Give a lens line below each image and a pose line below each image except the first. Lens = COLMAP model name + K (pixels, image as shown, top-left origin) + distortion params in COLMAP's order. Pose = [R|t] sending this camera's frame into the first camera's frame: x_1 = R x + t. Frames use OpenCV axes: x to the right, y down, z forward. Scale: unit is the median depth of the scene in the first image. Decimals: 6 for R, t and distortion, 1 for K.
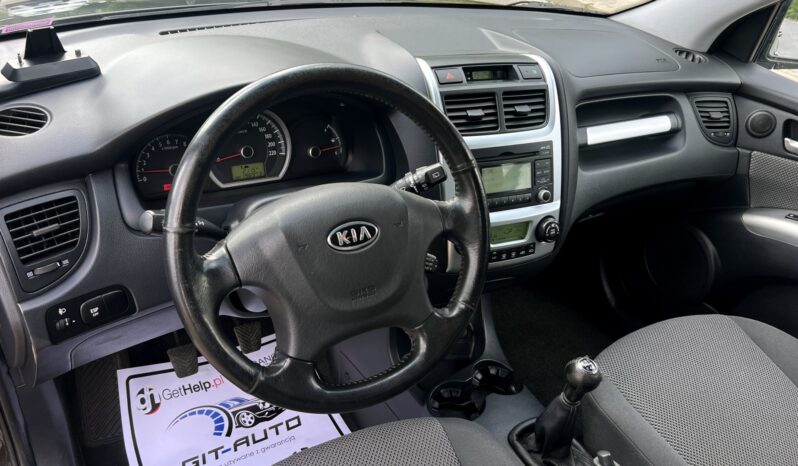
lens RADIAL K [[624.4, 0, 395.8], [0, 624.4, 235.3], [0, 0, 1]] dist [0.116455, -0.217416]
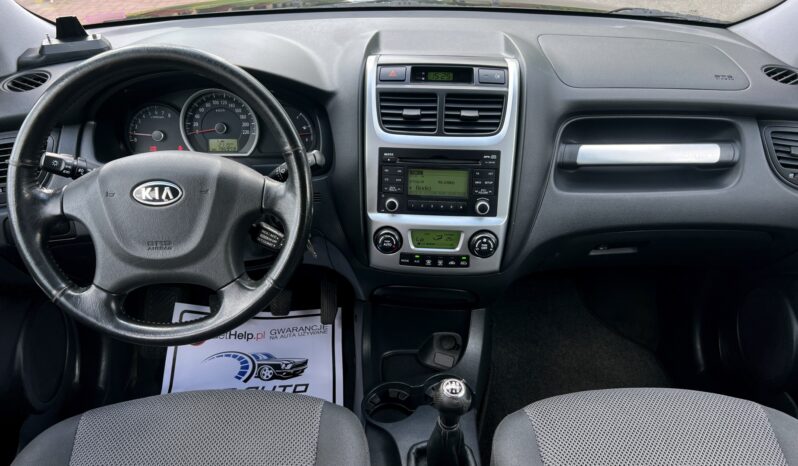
lens RADIAL K [[624.5, 0, 393.8], [0, 624.5, 236.9], [0, 0, 1]] dist [0.125751, -0.209501]
pose [[0.876343, 0.169447, -0.450900, 0.551284], [-0.179716, 0.983509, 0.020313, -0.015220], [0.446906, 0.063233, 0.892343, 0.106648]]
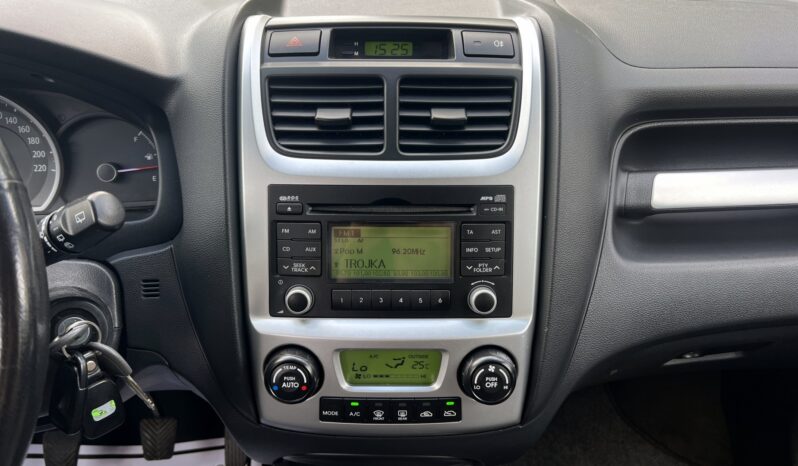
lens RADIAL K [[624.4, 0, 395.8], [0, 624.4, 235.3], [0, 0, 1]] dist [0.116455, -0.217416]
pose [[0.902383, 0.102995, -0.418446, 0.367617], [-0.145816, 0.986718, -0.071585, -0.068139], [0.405516, 0.125613, 0.905416, 0.549734]]
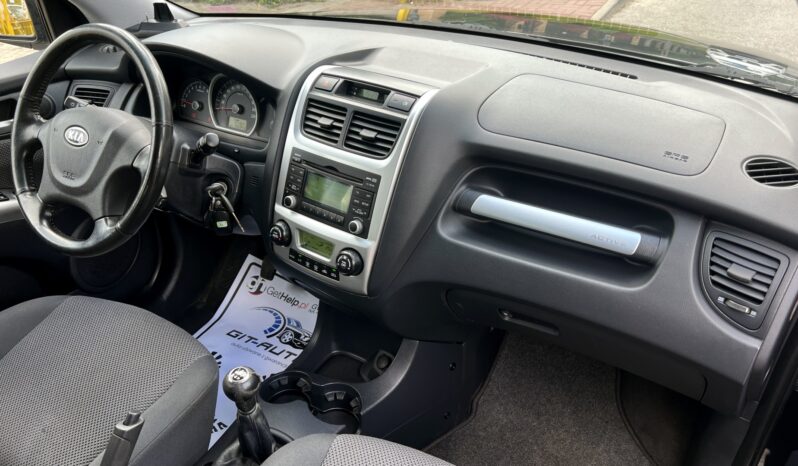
lens RADIAL K [[624.4, 0, 395.8], [0, 624.4, 235.3], [0, 0, 1]] dist [0.116455, -0.217416]
pose [[0.467527, 0.357786, -0.808337, 1.032441], [-0.422230, 0.893759, 0.151385, -0.220016], [0.776621, 0.270527, 0.568924, 0.517075]]
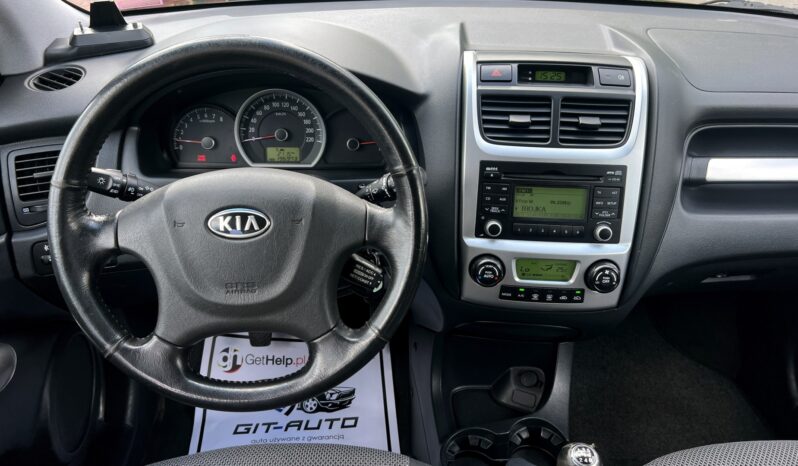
lens RADIAL K [[624.4, 0, 395.8], [0, 624.4, 235.3], [0, 0, 1]] dist [0.116455, -0.217416]
pose [[0.884723, 0.177720, -0.430907, 0.348124], [-0.185385, 0.982360, 0.024530, -0.031341], [0.427666, 0.058182, 0.902063, 0.174533]]
